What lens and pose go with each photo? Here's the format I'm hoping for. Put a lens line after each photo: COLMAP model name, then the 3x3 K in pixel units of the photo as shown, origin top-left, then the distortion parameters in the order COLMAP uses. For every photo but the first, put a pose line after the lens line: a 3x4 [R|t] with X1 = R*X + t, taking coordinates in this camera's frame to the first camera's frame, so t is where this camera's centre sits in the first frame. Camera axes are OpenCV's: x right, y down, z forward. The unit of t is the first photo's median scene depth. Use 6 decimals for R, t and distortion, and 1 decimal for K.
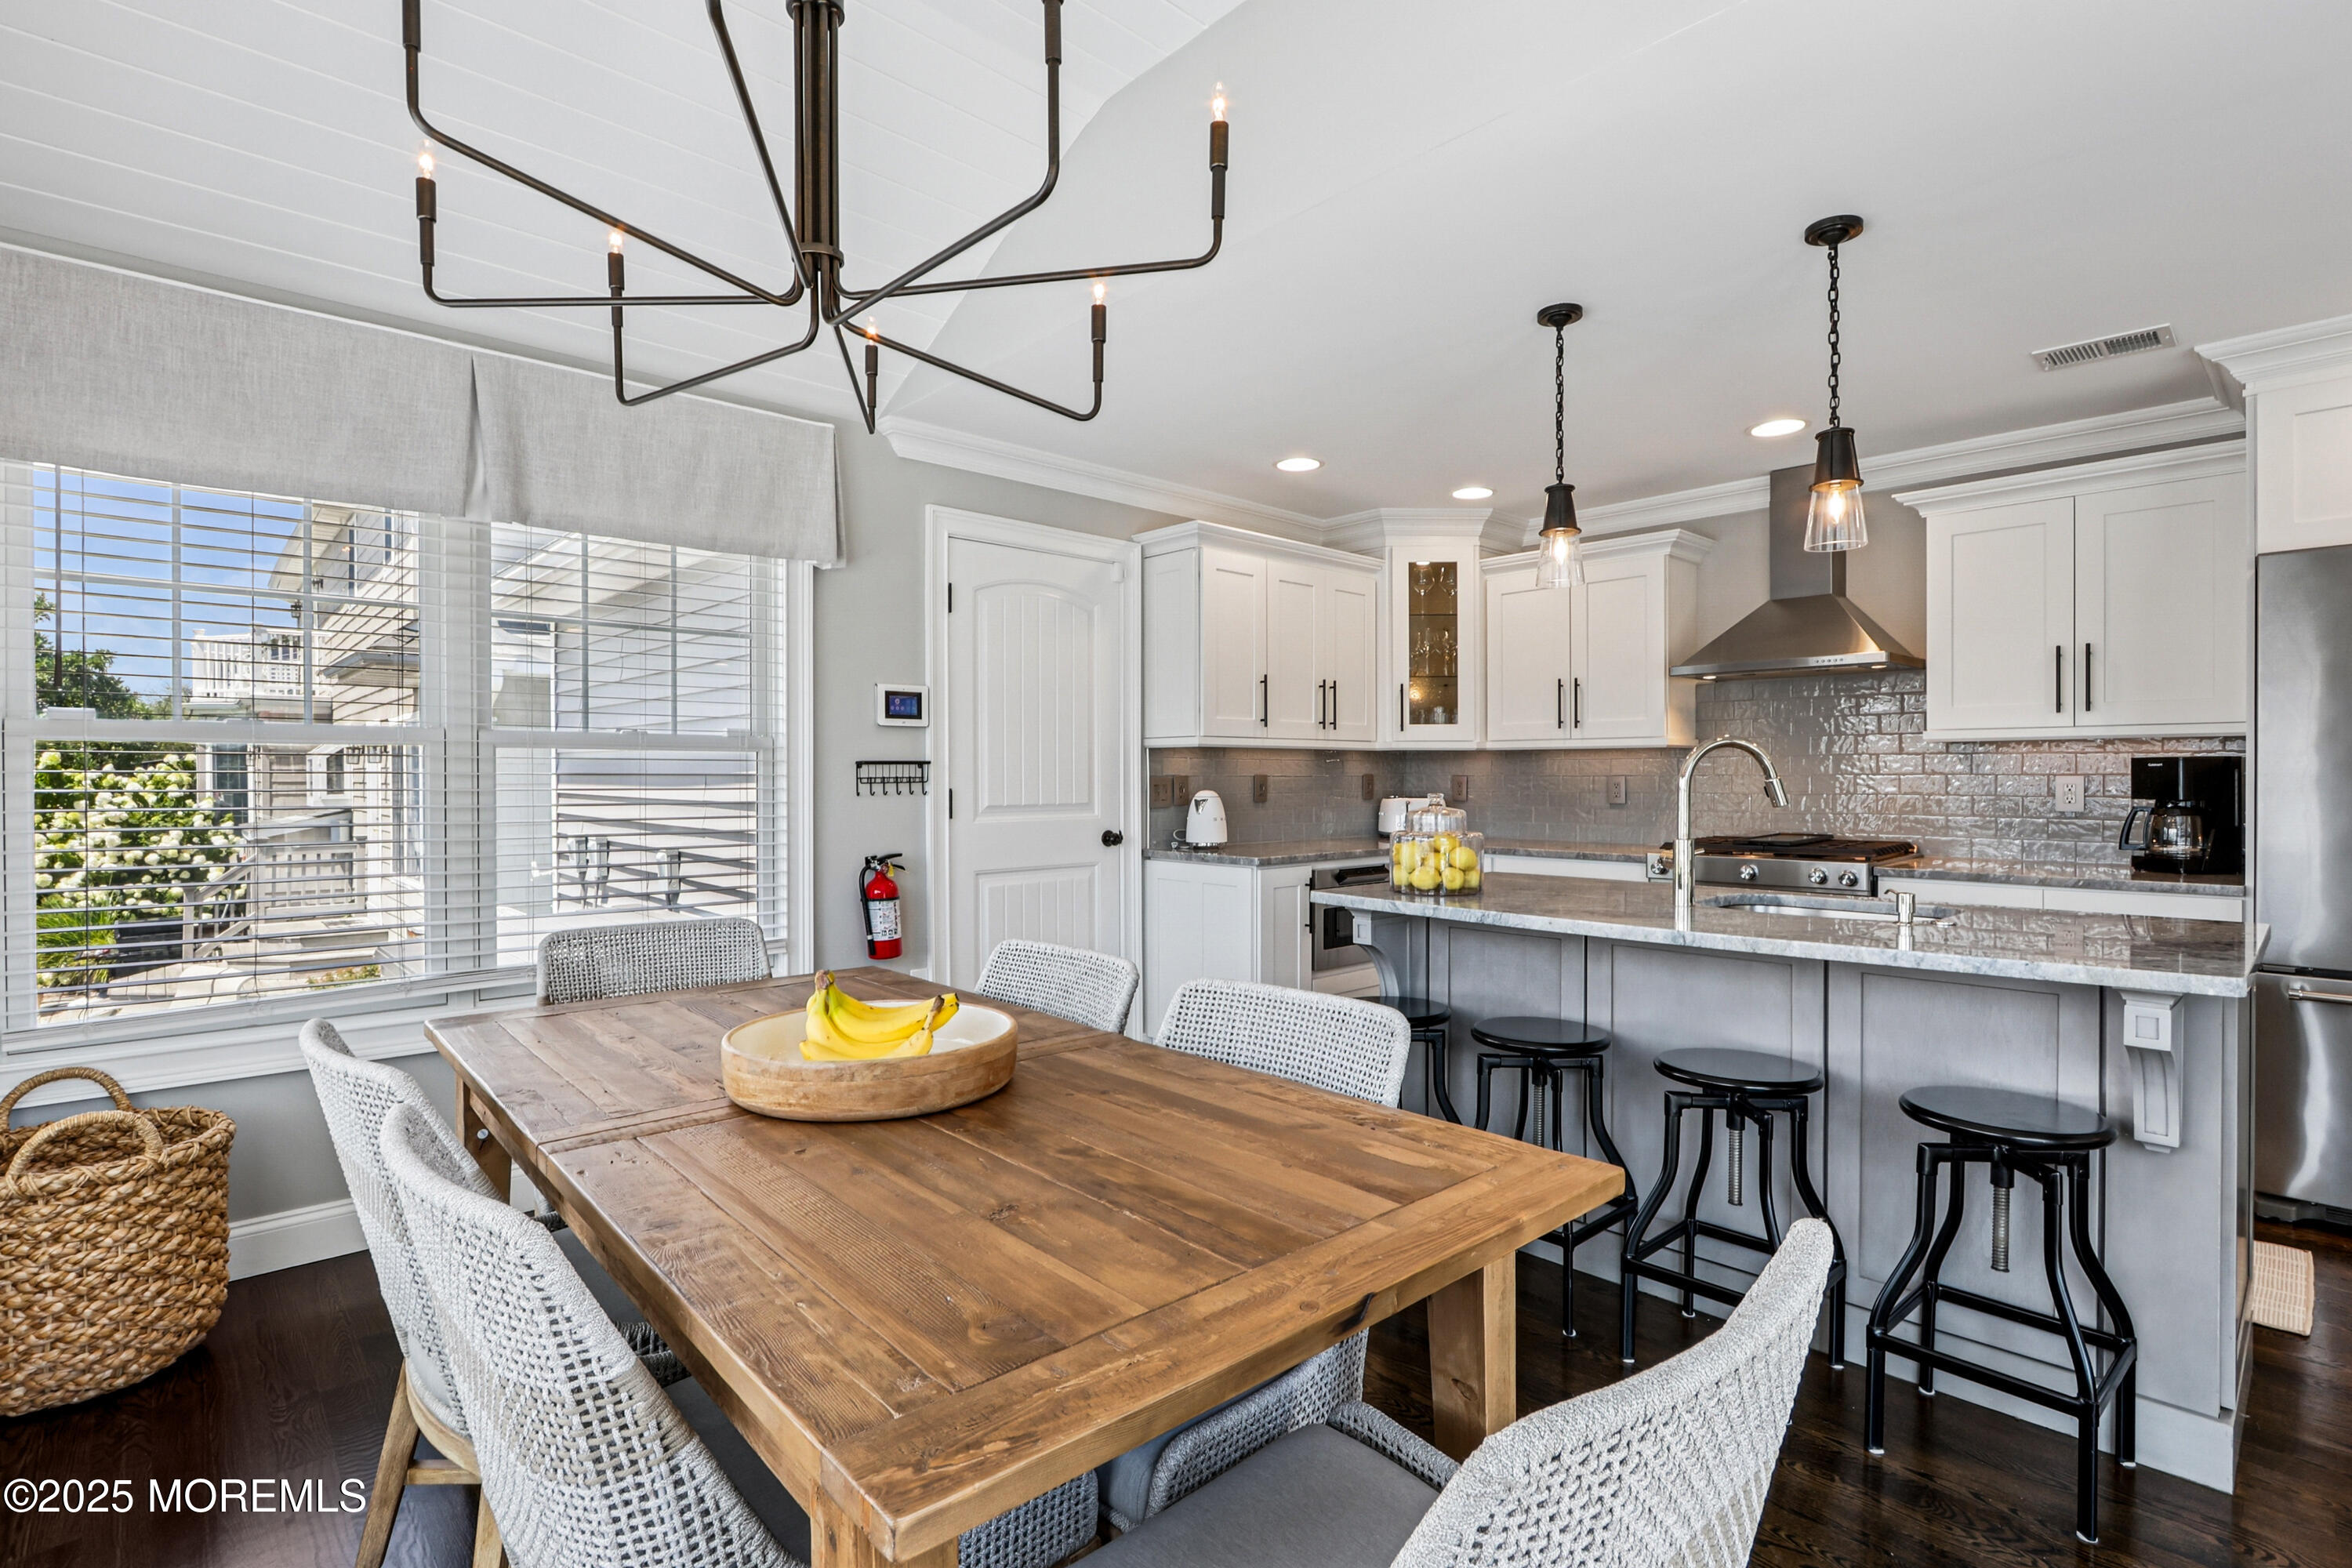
lens RADIAL K [[1111.1, 0, 1170.4], [0, 1111.1, 780.0], [0, 0, 1]] dist [-0.012322, 0.000925]
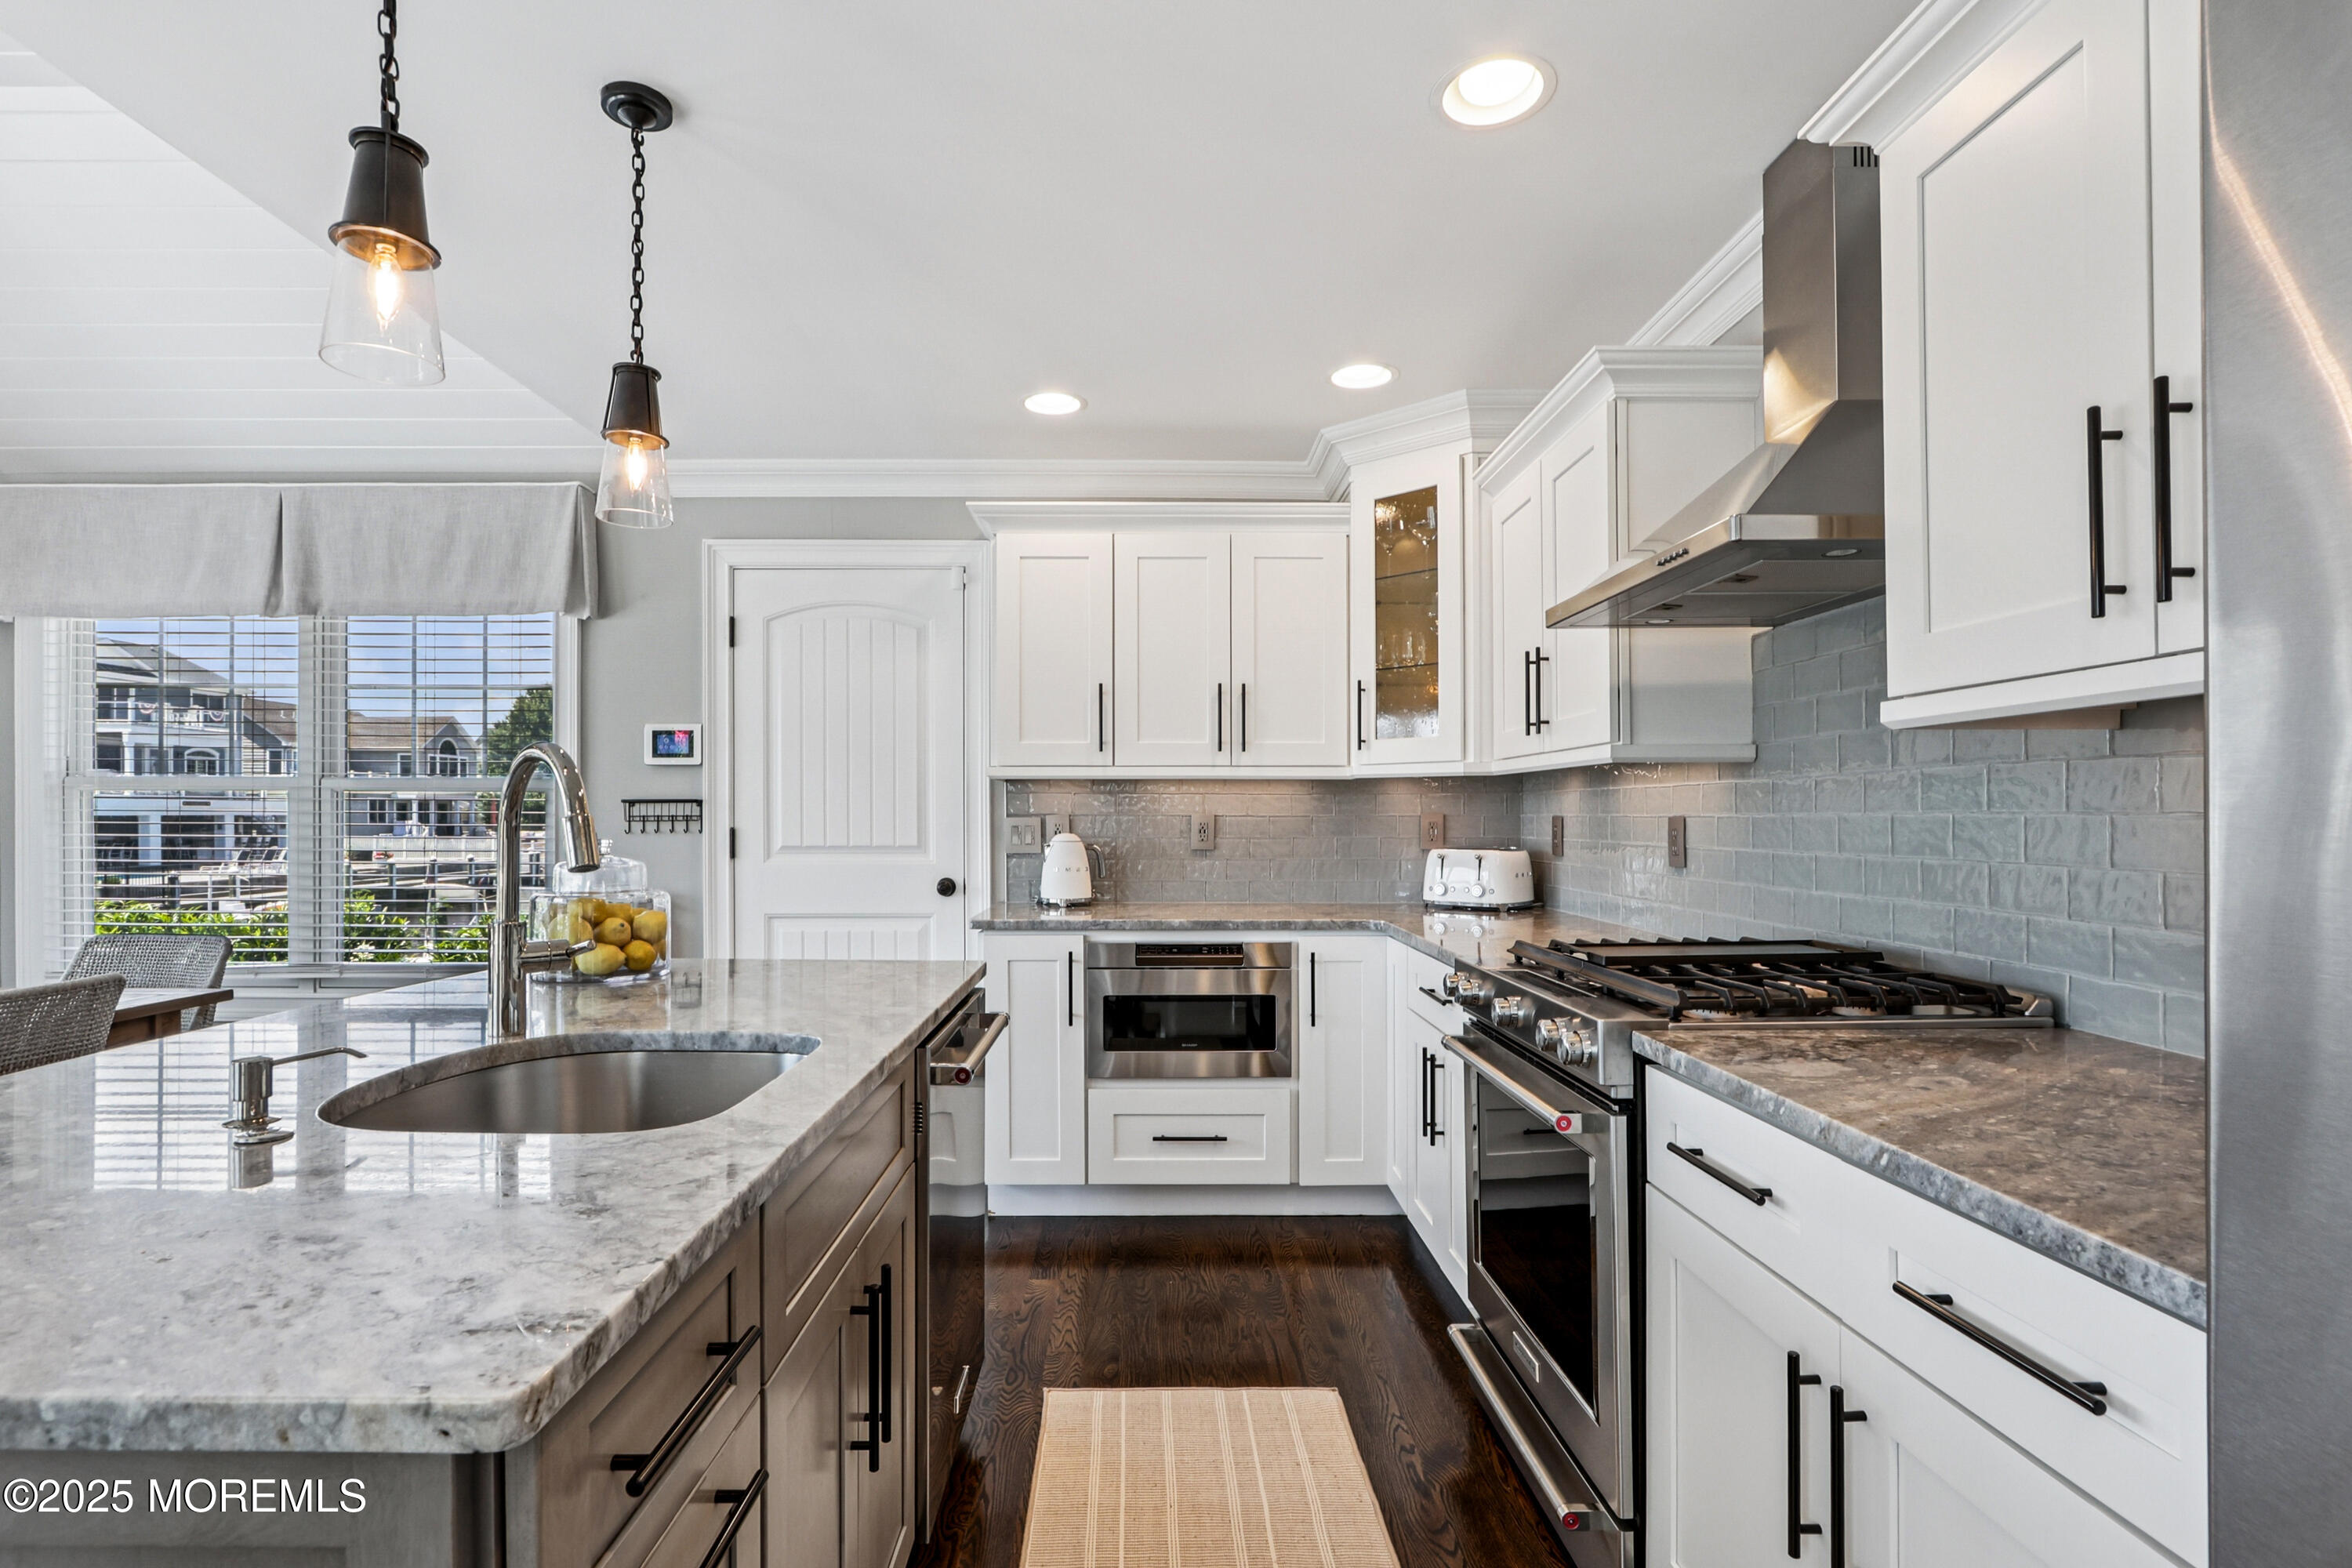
lens RADIAL K [[1126.1, 0, 1158.3], [0, 1126.1, 818.3], [0, 0, 1]] dist [-0.014517, 0.001562]
pose [[0.742542, 0.003101, -0.669792, 0.736060], [-0.004220, 0.999991, -0.000049, -0.001798], [0.669786, 0.002863, 0.742548, 0.519715]]
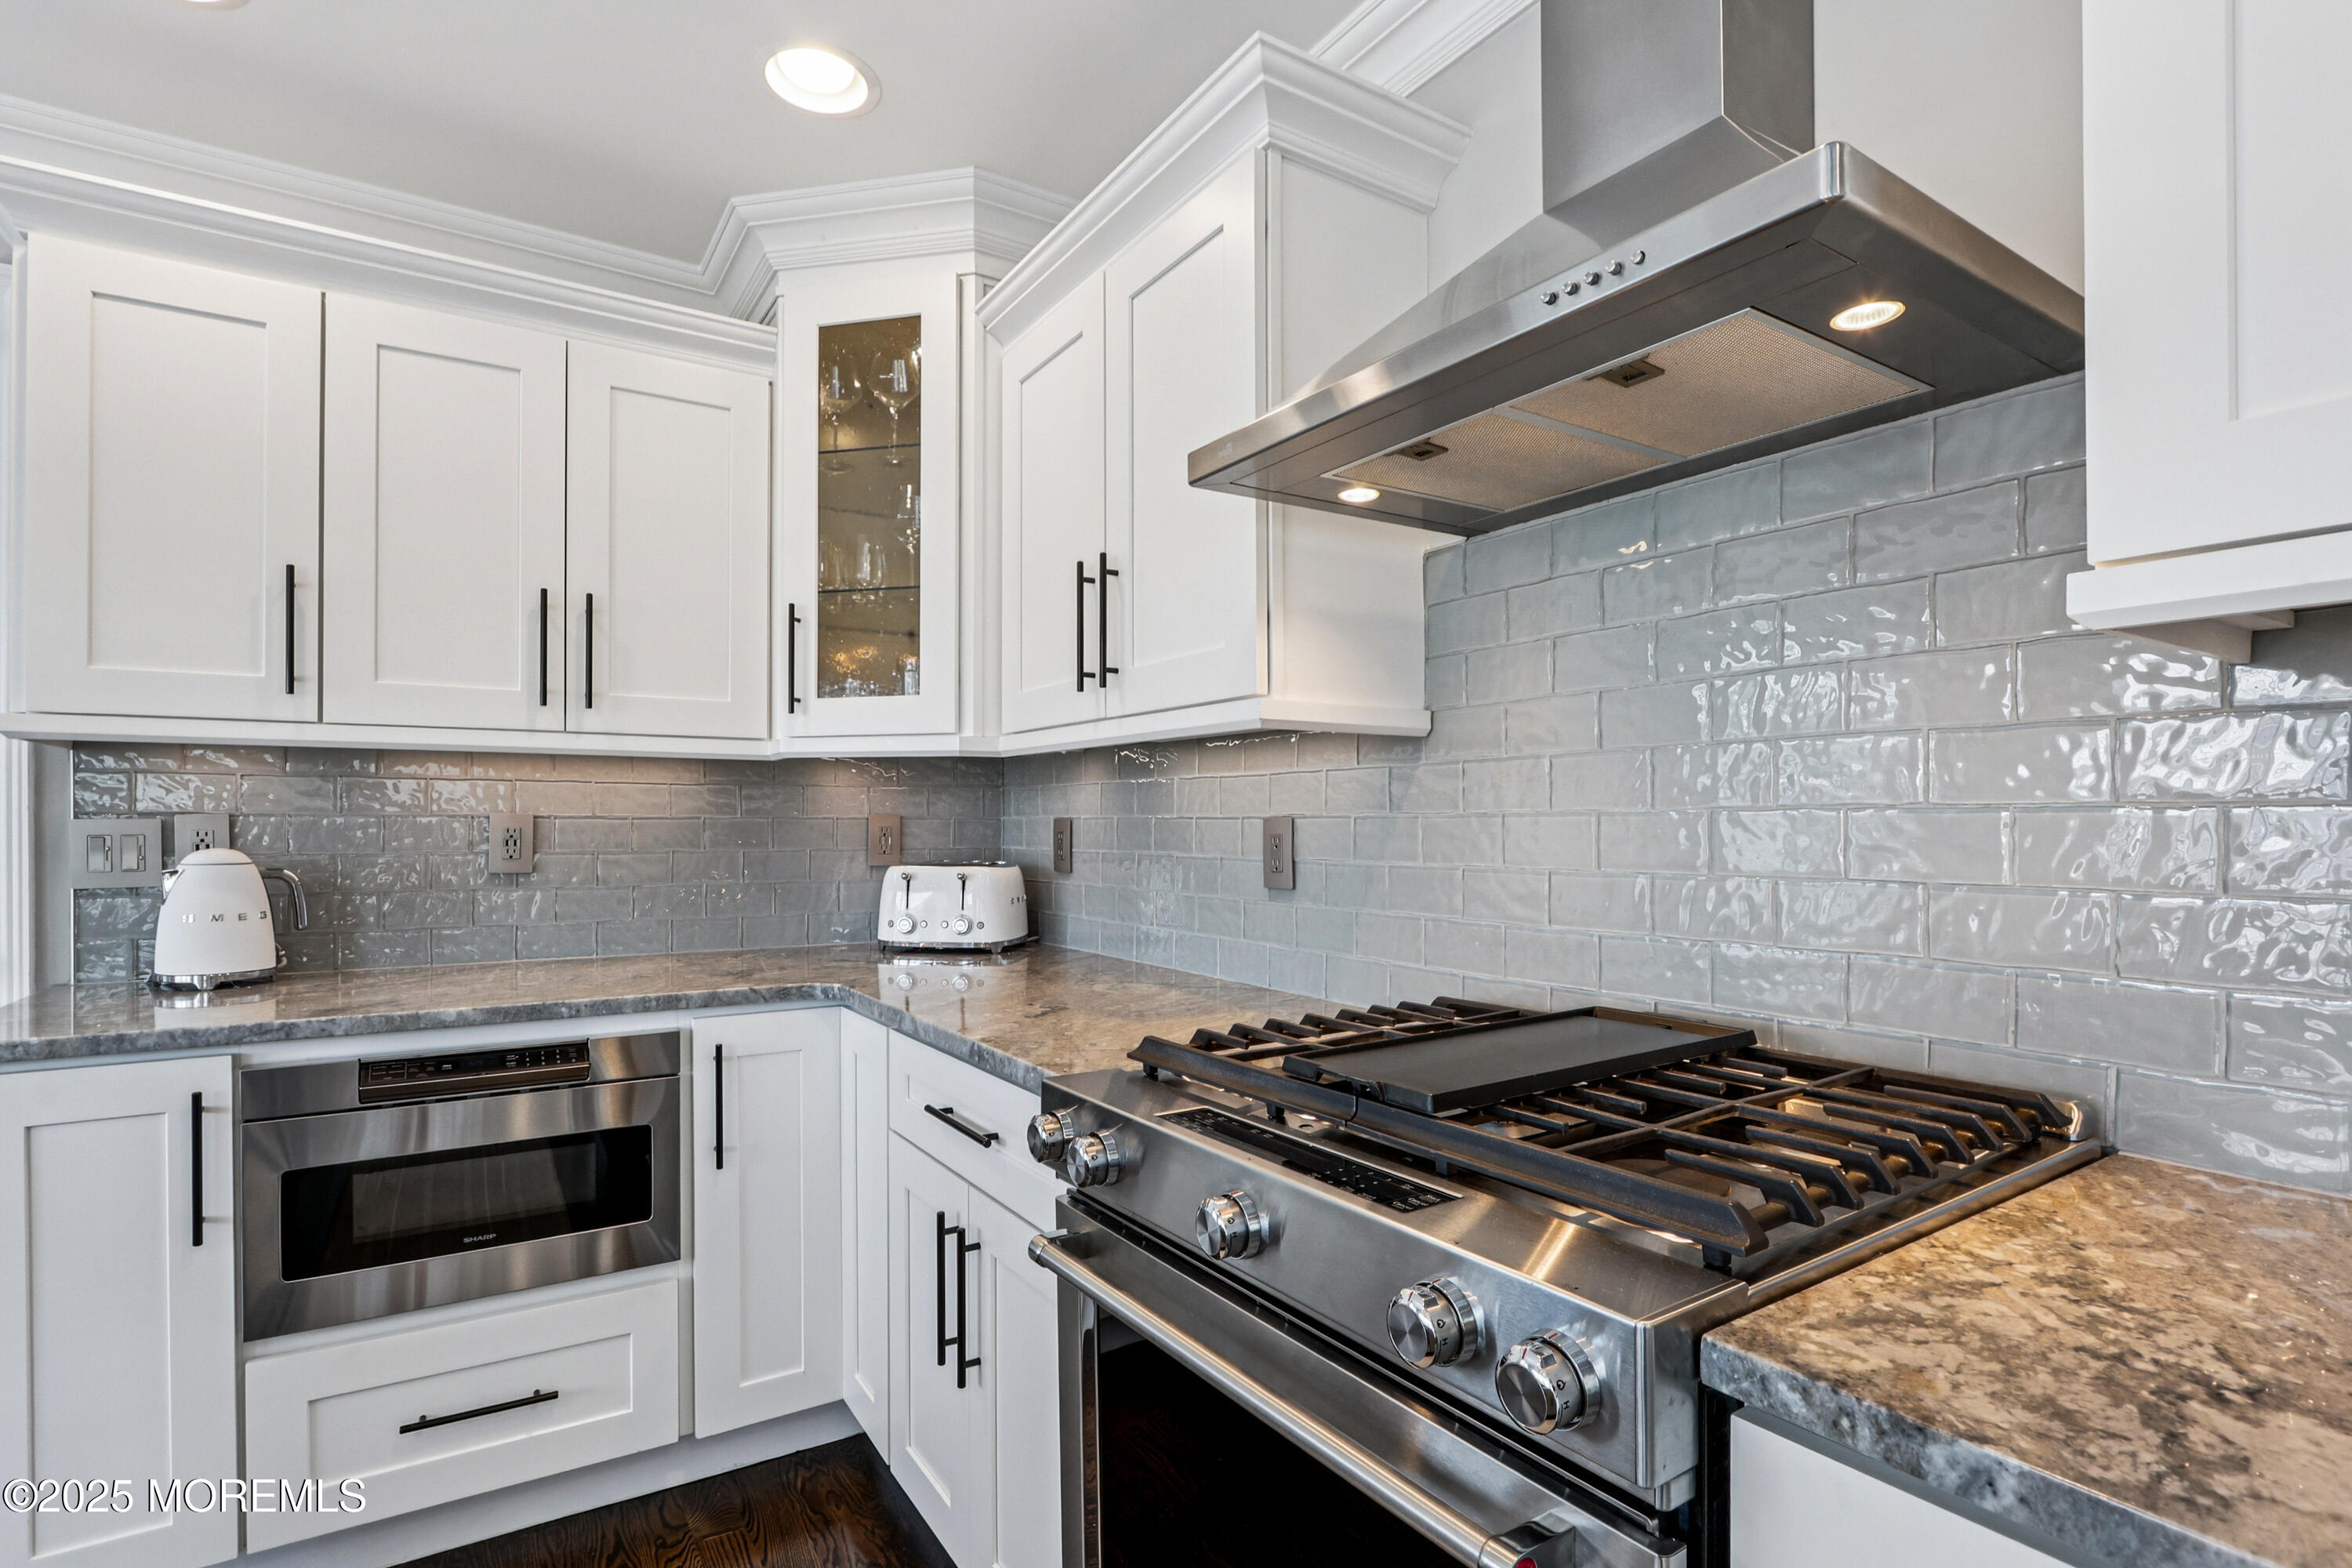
lens RADIAL K [[1126.1, 0, 1158.3], [0, 1126.1, 818.3], [0, 0, 1]] dist [-0.014517, 0.001562]
pose [[0.983837, 0.001482, -0.179059, 0.544381], [-0.002997, 0.999962, -0.008188, 0.000503], [0.179040, 0.008593, 0.983804, 0.759180]]
